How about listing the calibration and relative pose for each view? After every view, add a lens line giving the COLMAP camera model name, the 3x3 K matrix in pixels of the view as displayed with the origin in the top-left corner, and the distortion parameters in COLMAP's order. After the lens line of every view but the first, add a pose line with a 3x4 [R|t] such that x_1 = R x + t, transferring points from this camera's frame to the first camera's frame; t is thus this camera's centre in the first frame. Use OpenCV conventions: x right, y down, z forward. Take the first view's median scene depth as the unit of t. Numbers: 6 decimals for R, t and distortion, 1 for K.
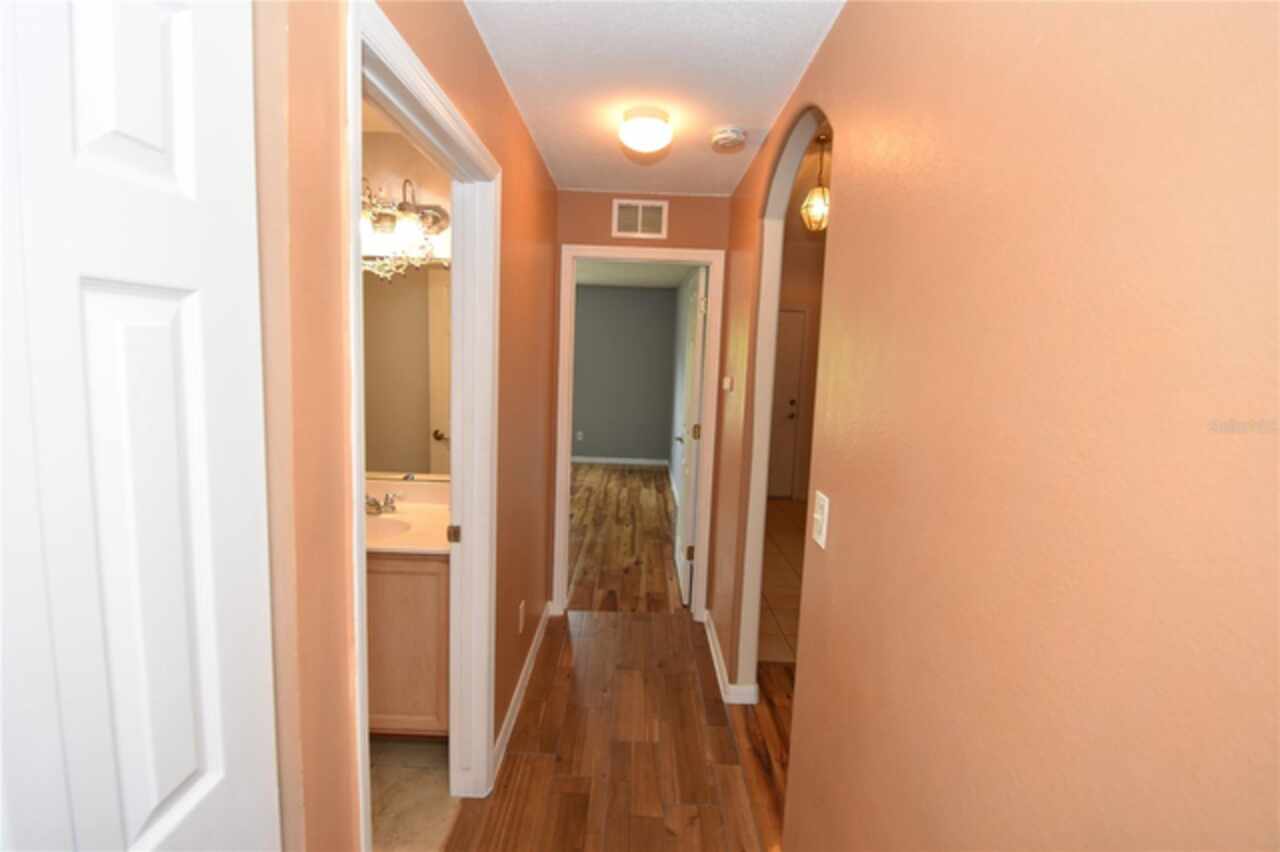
lens RADIAL K [[564.3, 0, 639.5], [0, 564.3, 422.2], [0, 0, 1]] dist [-0.008773, -0.008398]
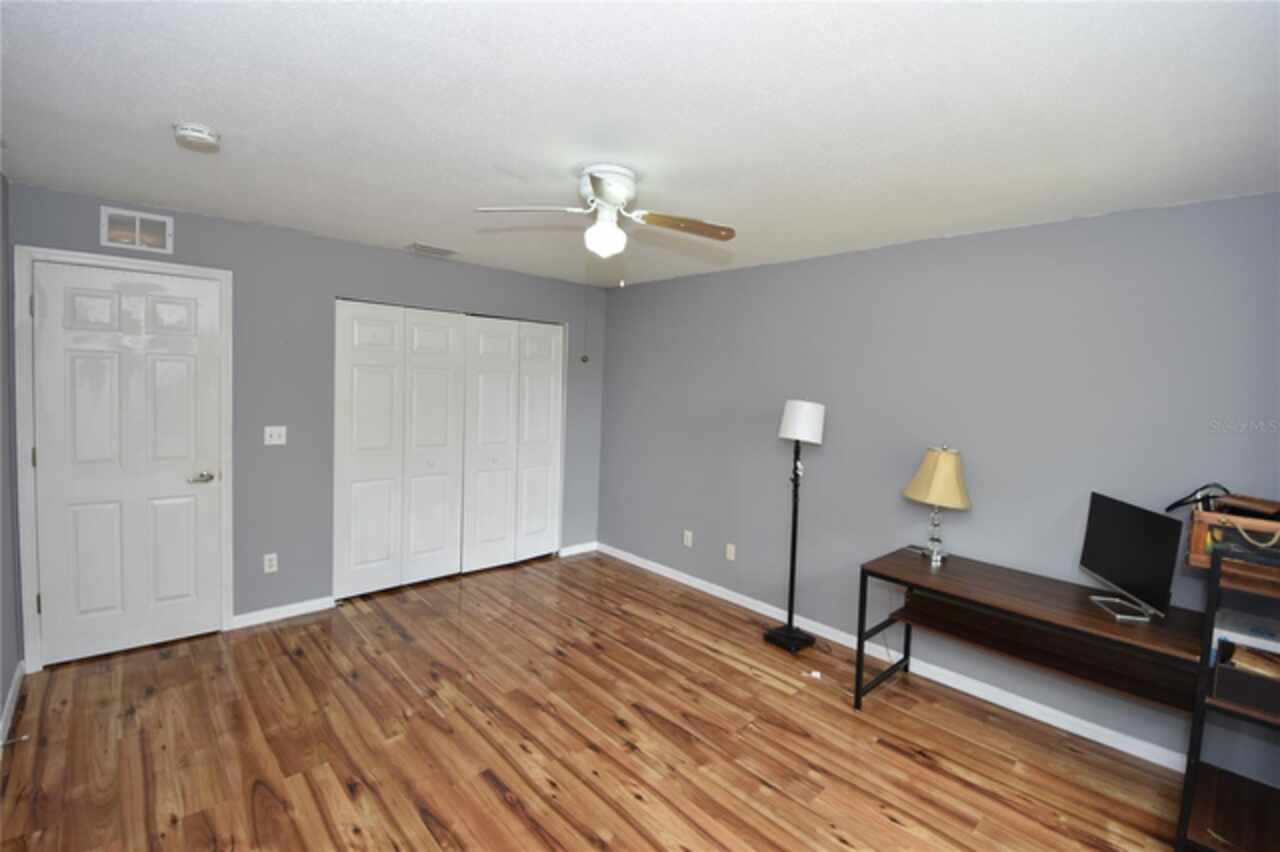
lens RADIAL K [[564.3, 0, 637.0], [0, 564.3, 419.8], [0, 0, 1]] dist [-0.008773, -0.008398]
pose [[-0.726202, -0.026074, -0.686987, 0.014662], [-0.159453, 0.978419, 0.131420, -0.195338], [0.668734, 0.204980, -0.714687, 1.473866]]
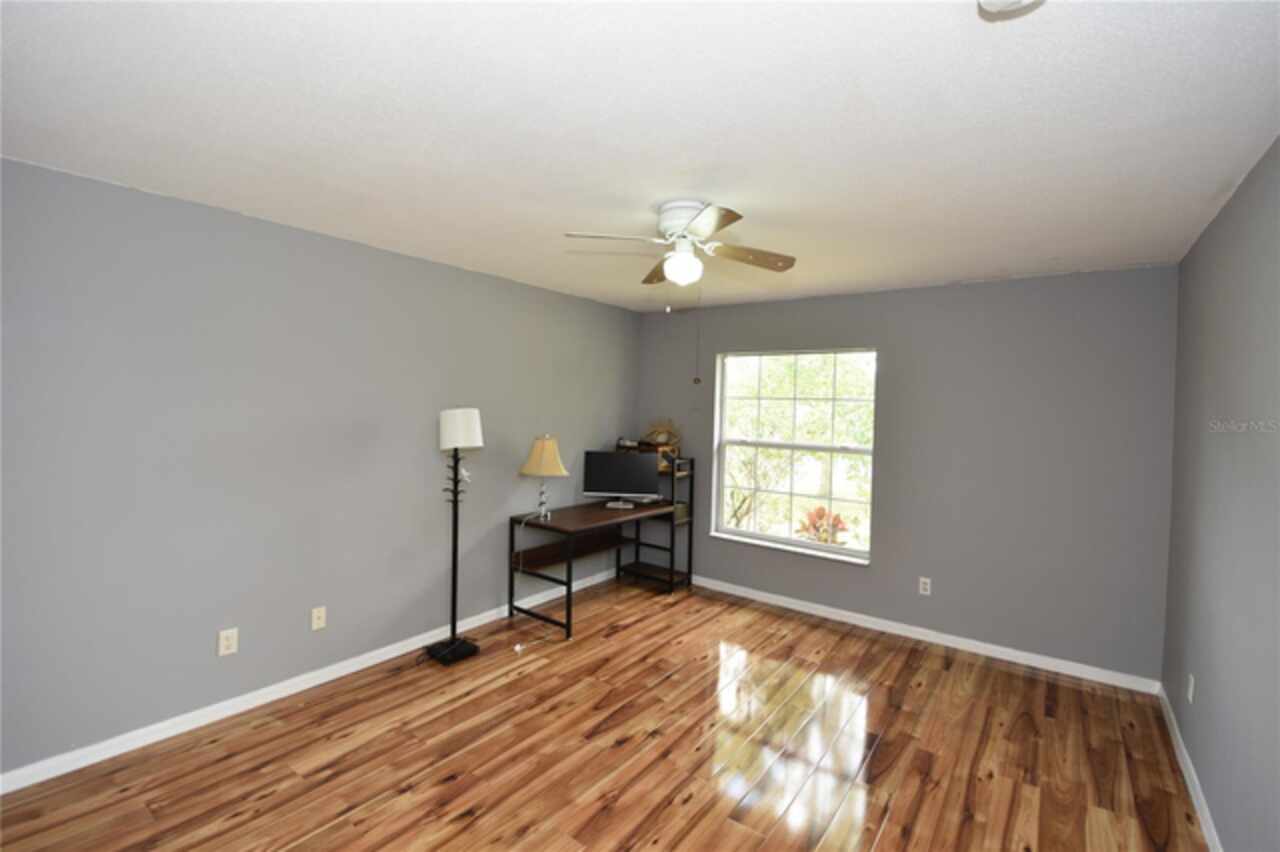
lens RADIAL K [[564.3, 0, 640.8], [0, 564.3, 417.7], [0, 0, 1]] dist [-0.008773, -0.008398]
pose [[0.802328, -0.009445, -0.596809, -0.015482], [-0.063961, 0.992757, -0.101697, -0.090917], [0.593447, 0.119767, 0.795913, 0.684400]]
